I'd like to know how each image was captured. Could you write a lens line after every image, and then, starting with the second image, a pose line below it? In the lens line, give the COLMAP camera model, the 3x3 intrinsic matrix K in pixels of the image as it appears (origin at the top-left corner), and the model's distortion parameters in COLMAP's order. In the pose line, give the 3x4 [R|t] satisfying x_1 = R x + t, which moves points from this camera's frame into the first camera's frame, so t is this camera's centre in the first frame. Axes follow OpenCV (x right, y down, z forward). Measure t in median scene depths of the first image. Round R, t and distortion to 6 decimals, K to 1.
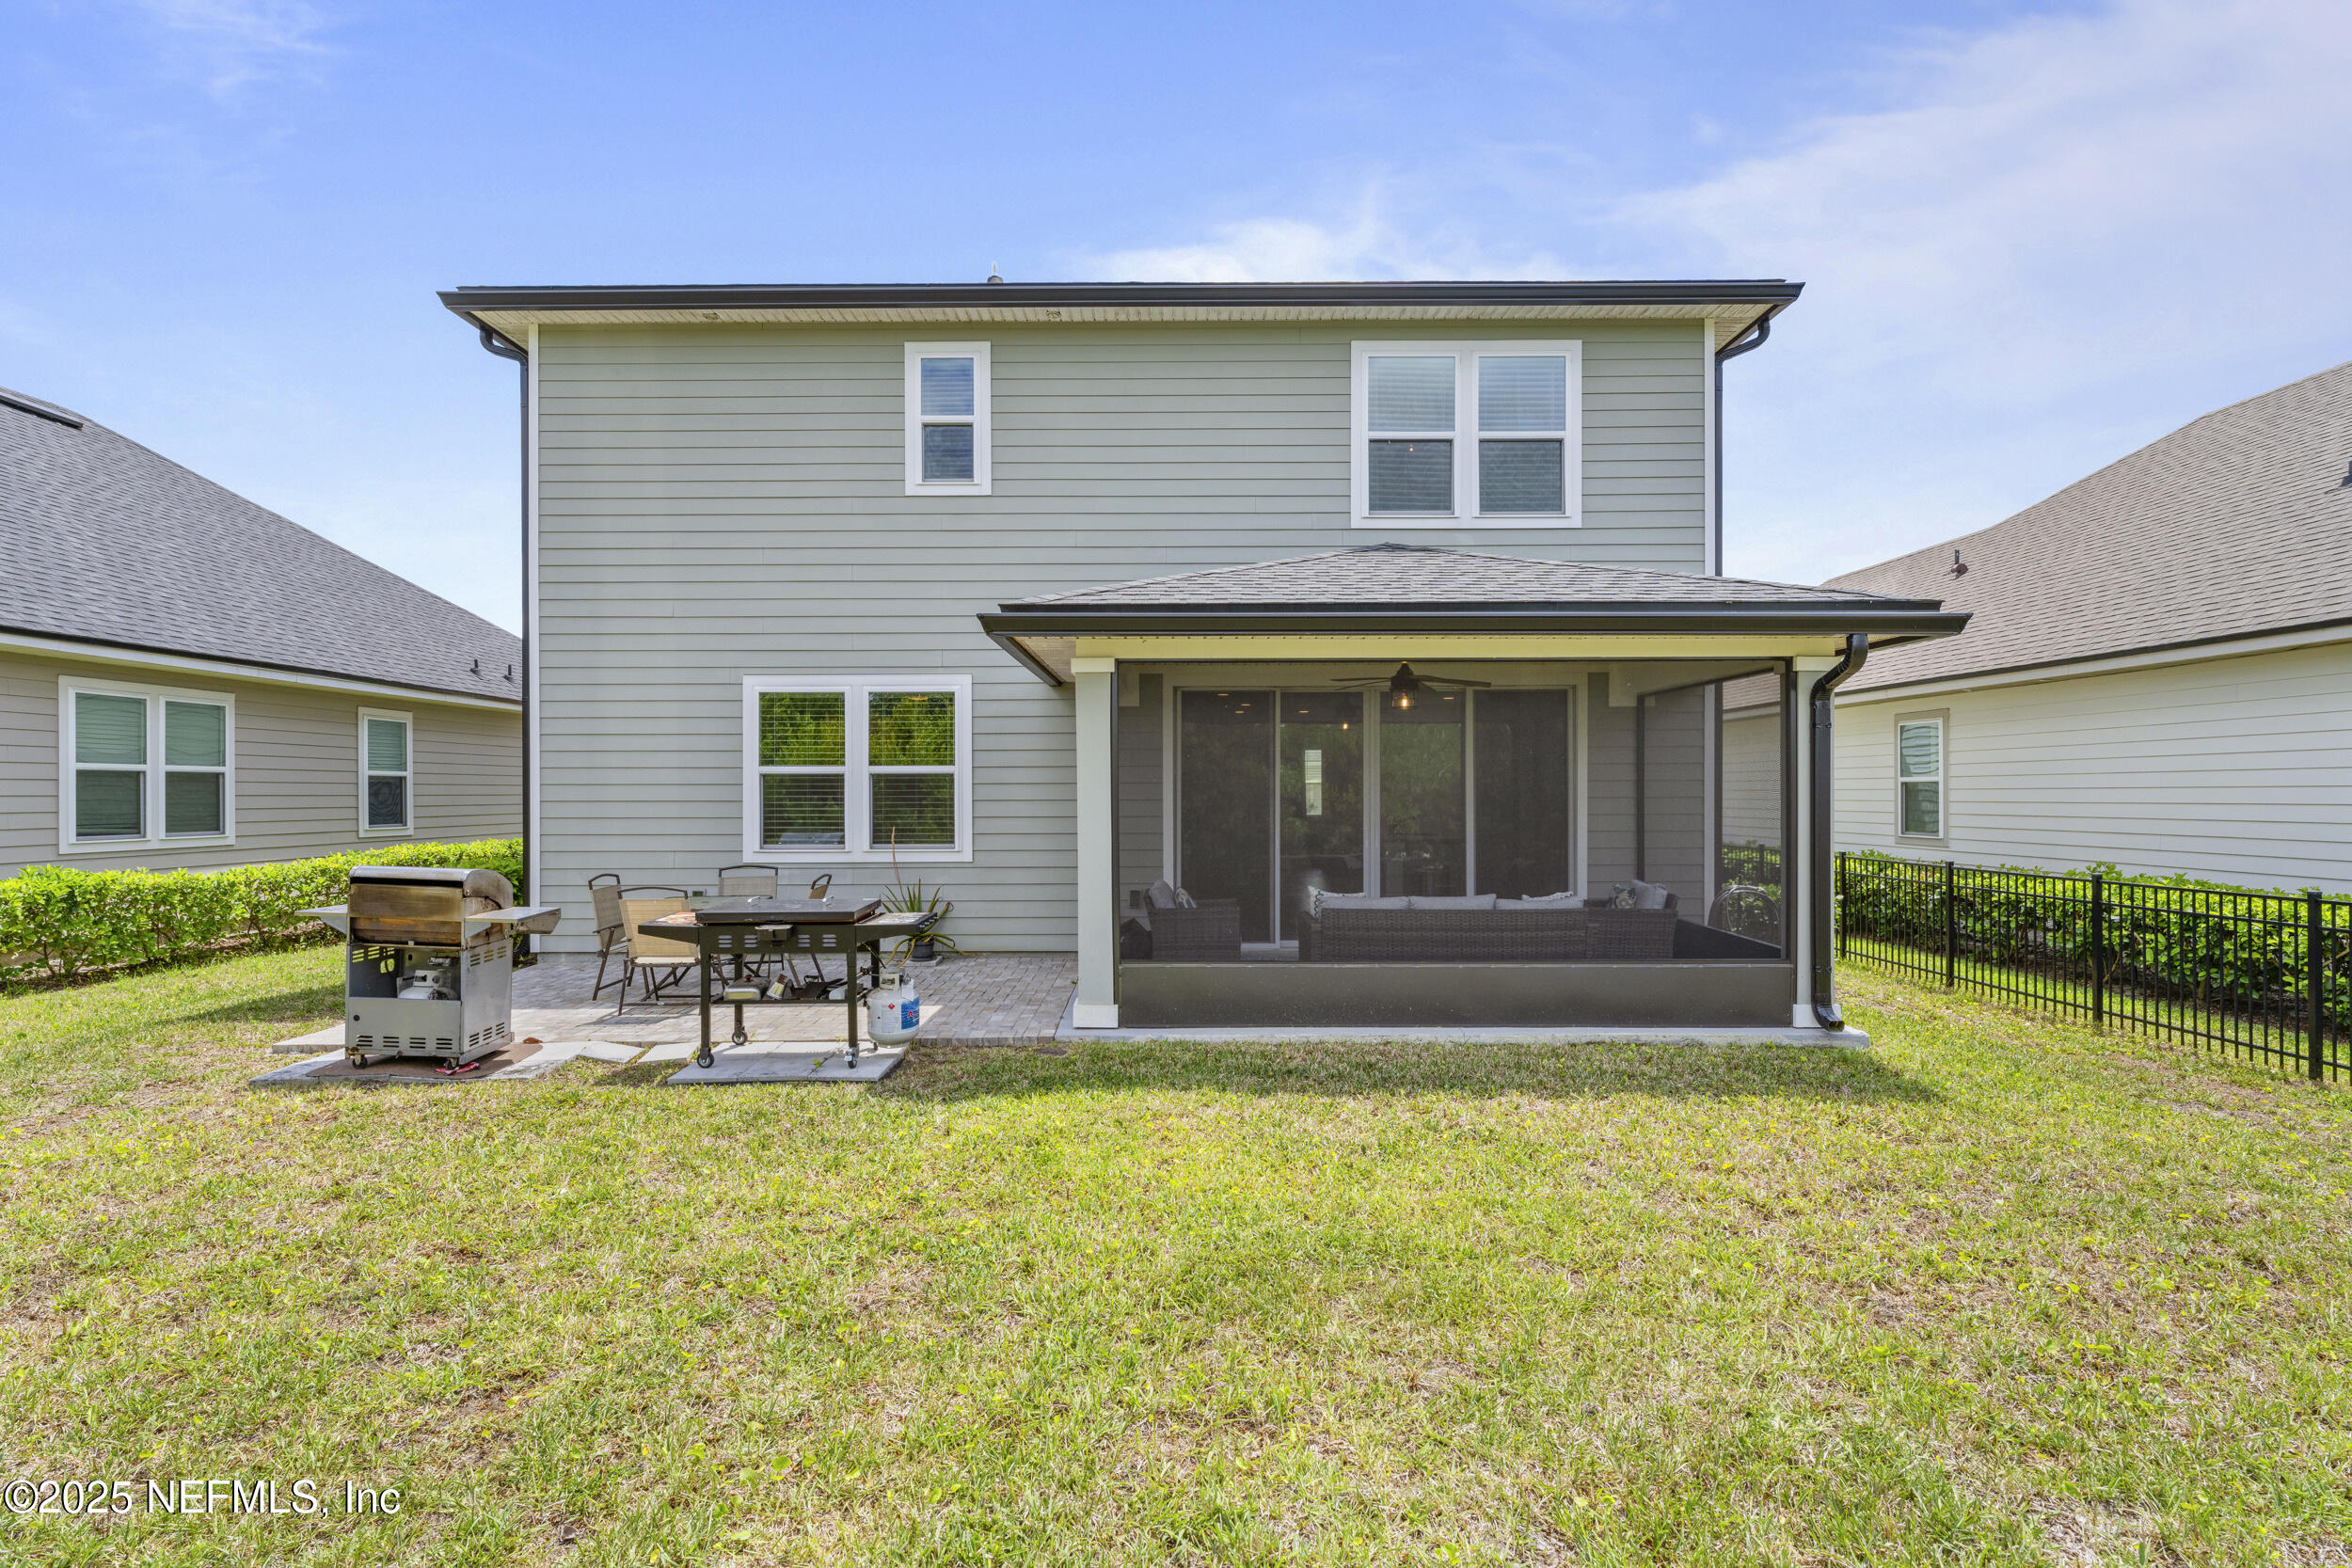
lens RADIAL K [[1169.0, 0, 1170.0], [0, 1169.0, 785.2], [0, 0, 1]] dist [0.006342, 0.000266]
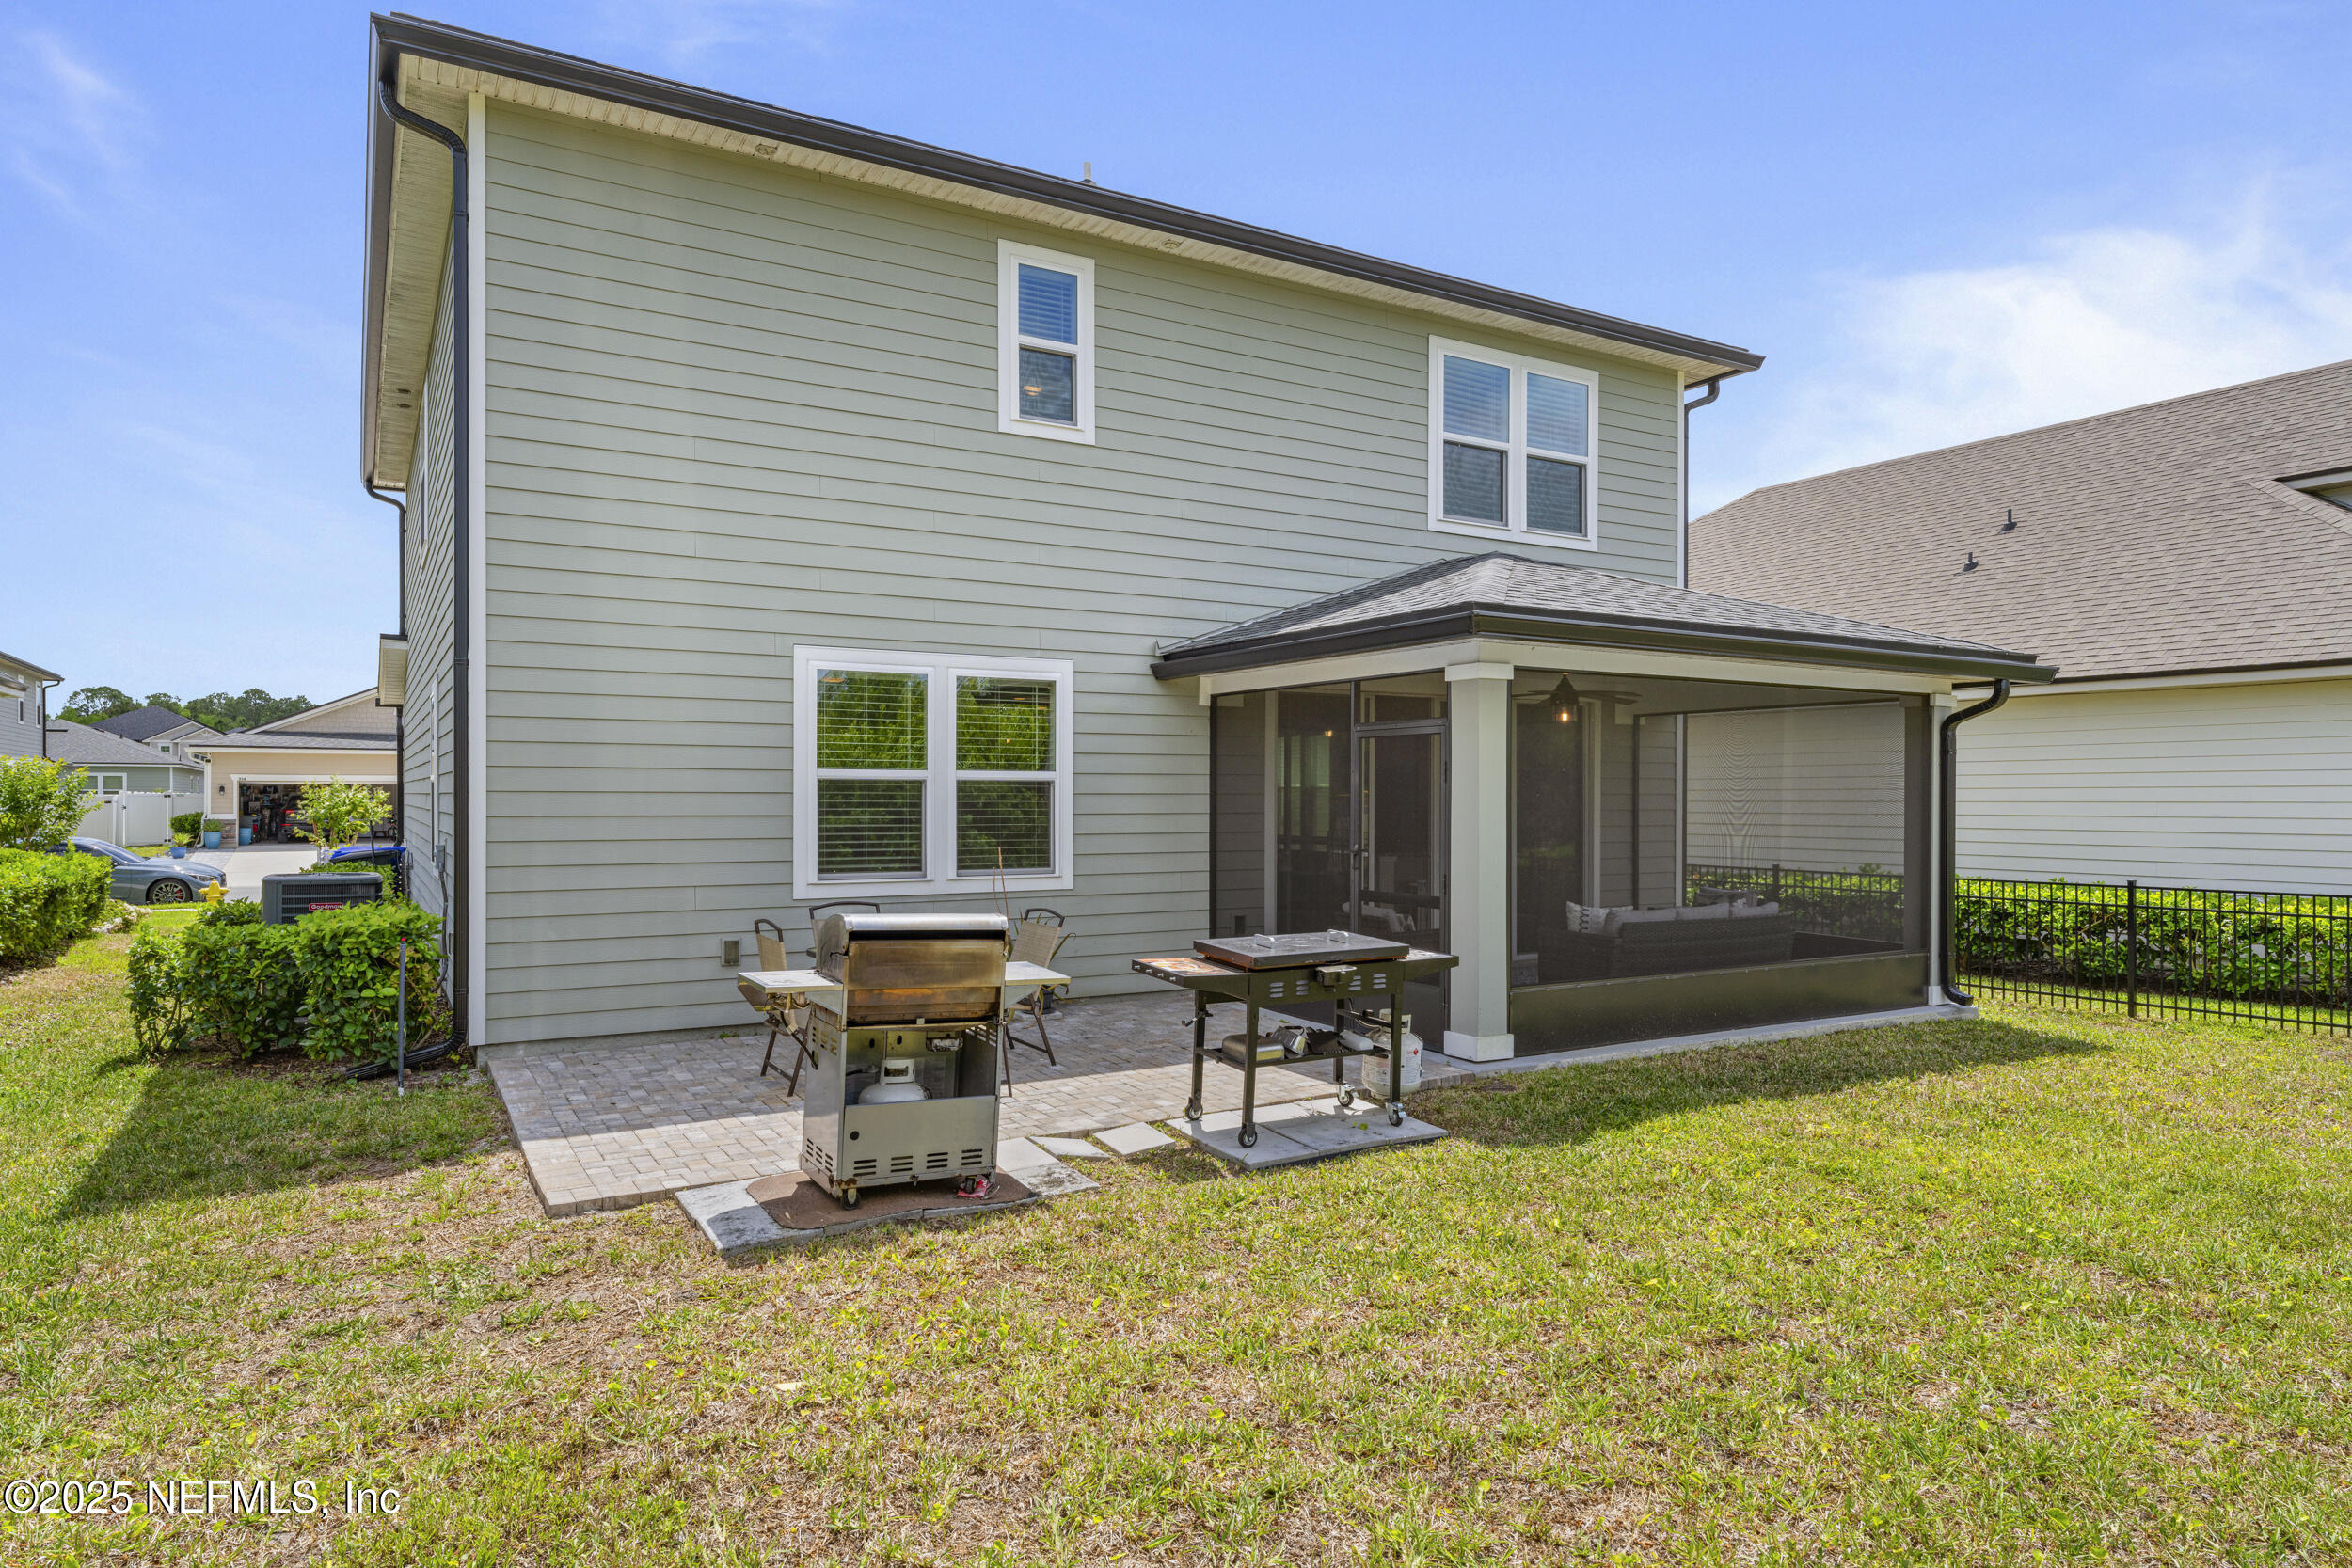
lens RADIAL K [[1375.6, 0, 1170.5], [0, 1375.6, 796.4], [0, 0, 1]] dist [0.008358, -0.000121]
pose [[0.863130, 0.004556, 0.504962, -0.599293], [-0.007570, 0.999964, 0.003917, -0.003887], [-0.504926, -0.007204, 0.863133, 0.130698]]
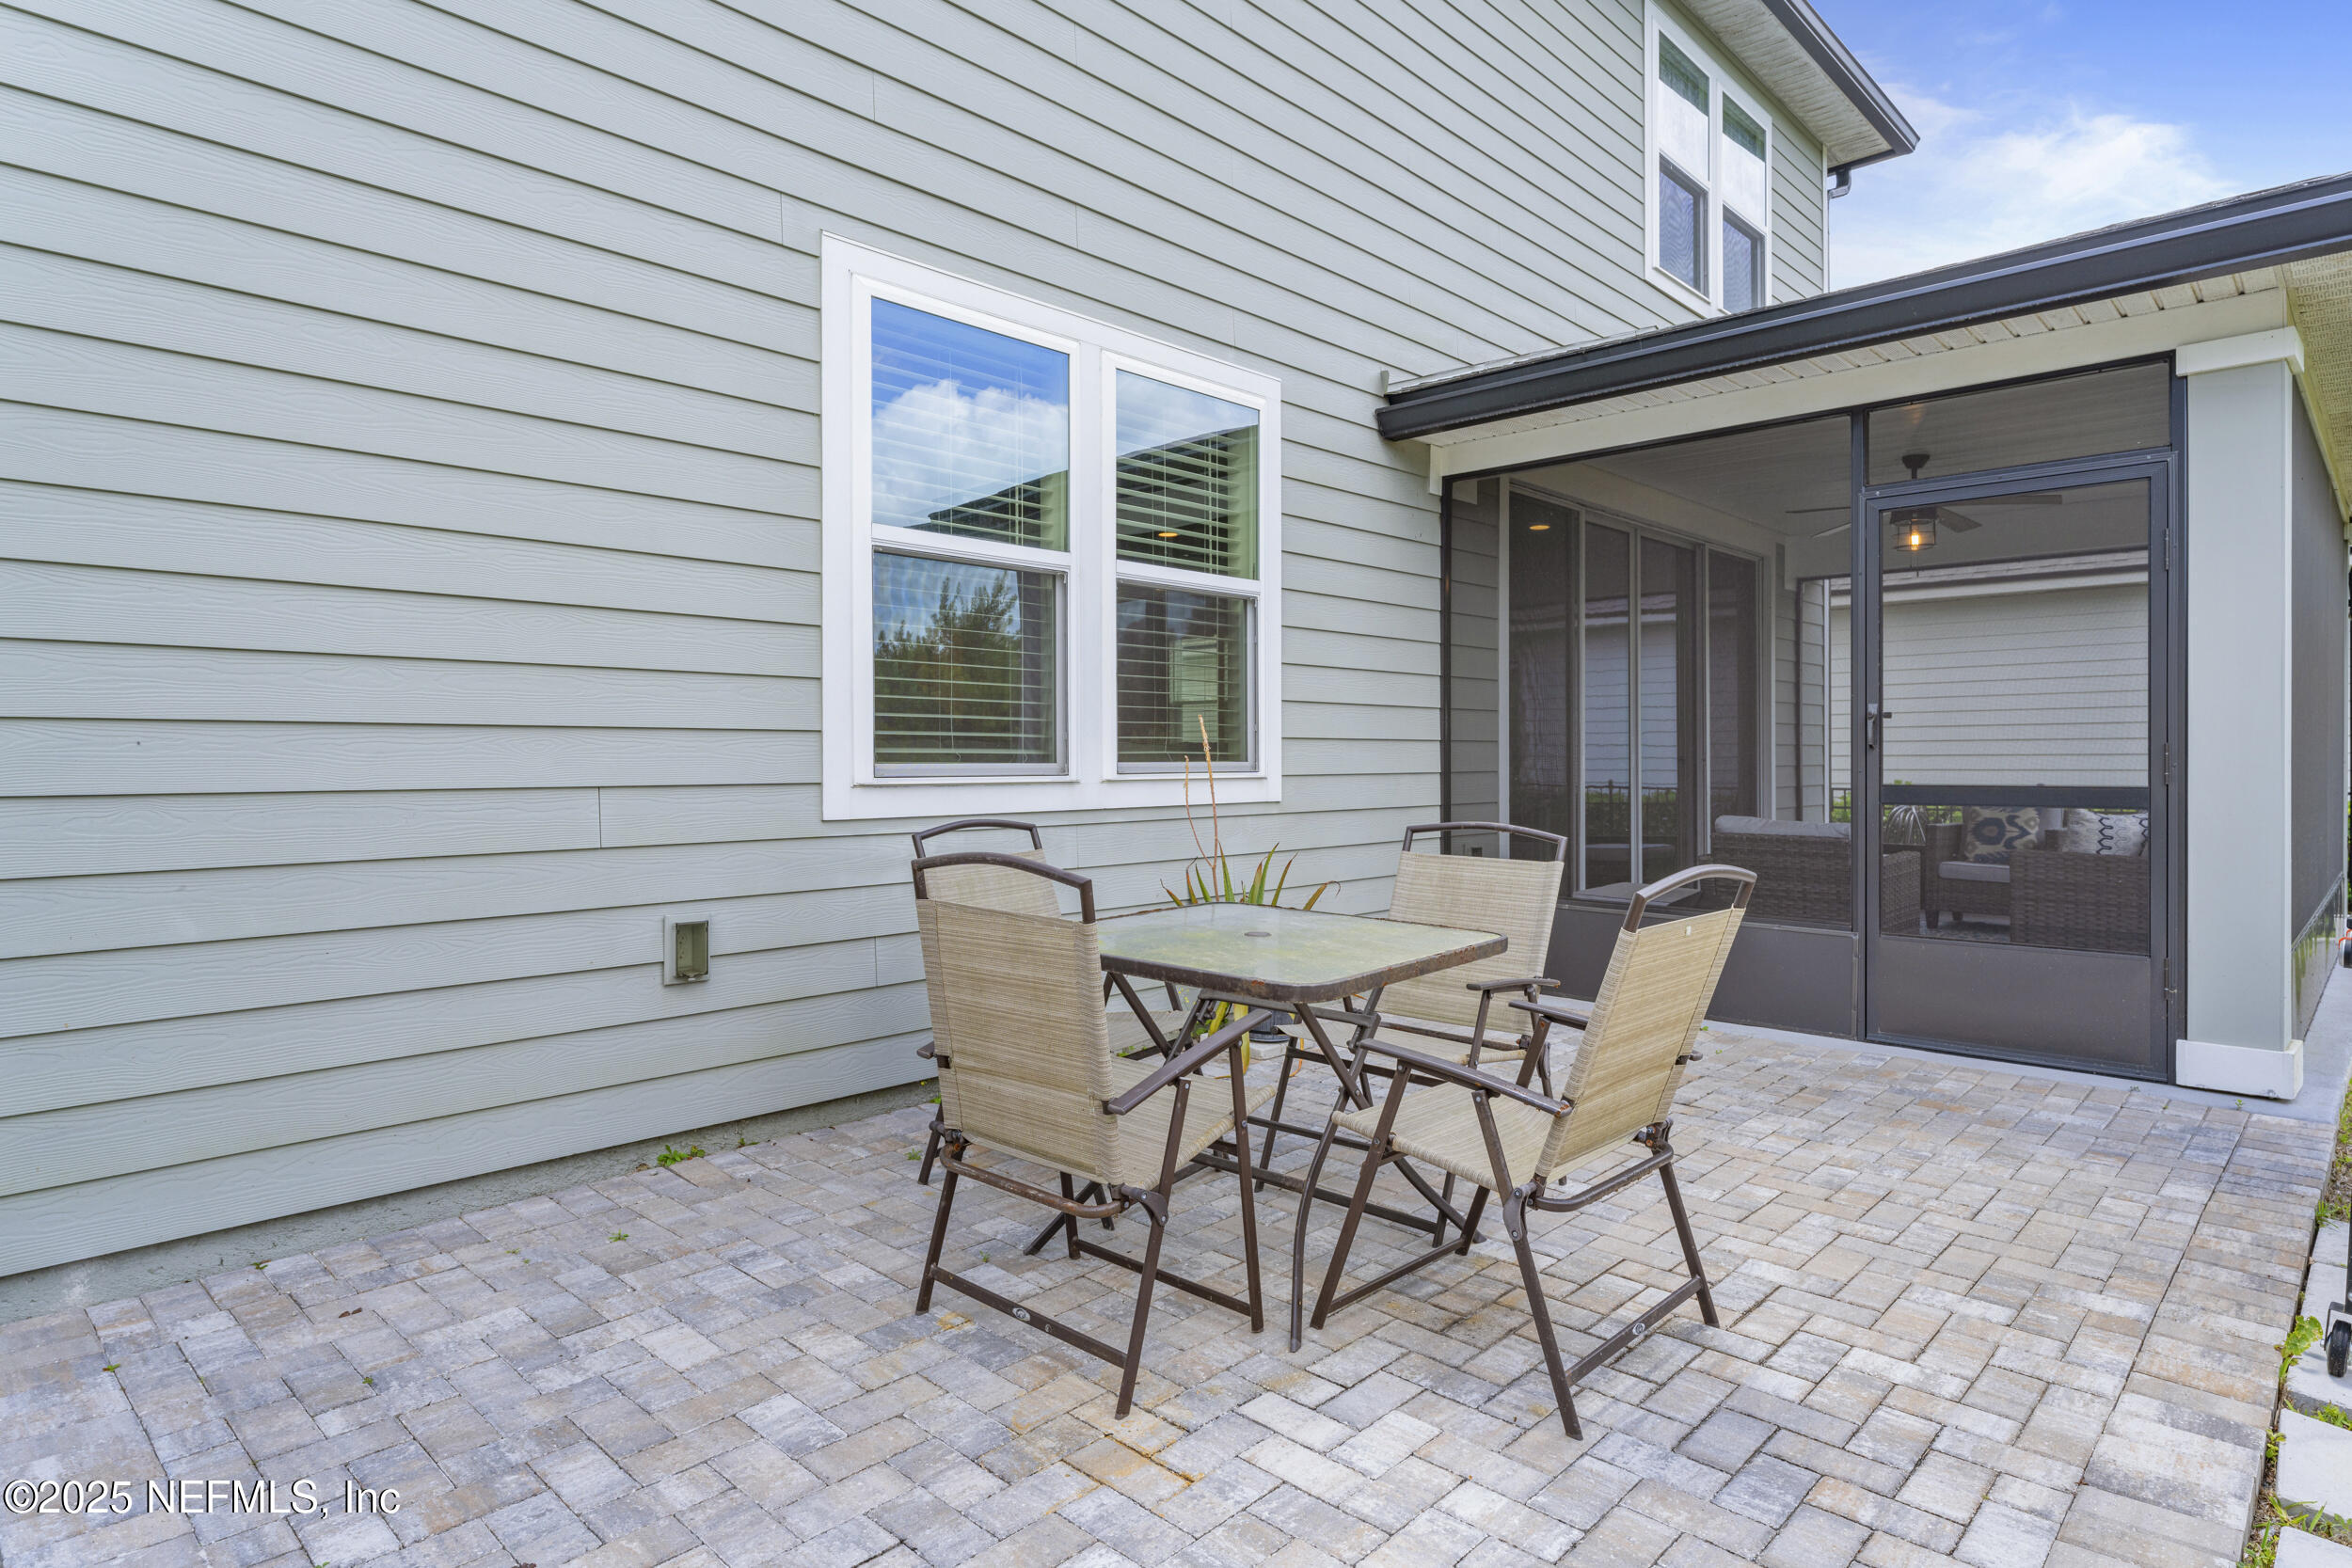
lens RADIAL K [[1288.8, 0, 1186.4], [0, 1288.8, 771.8], [0, 0, 1]] dist [0.002555, 0.000698]
pose [[0.687721, -0.008552, 0.725925, -0.552725], [-0.003752, 0.999875, 0.015334, 0.047138], [-0.725965, -0.013269, 0.687603, 0.688173]]
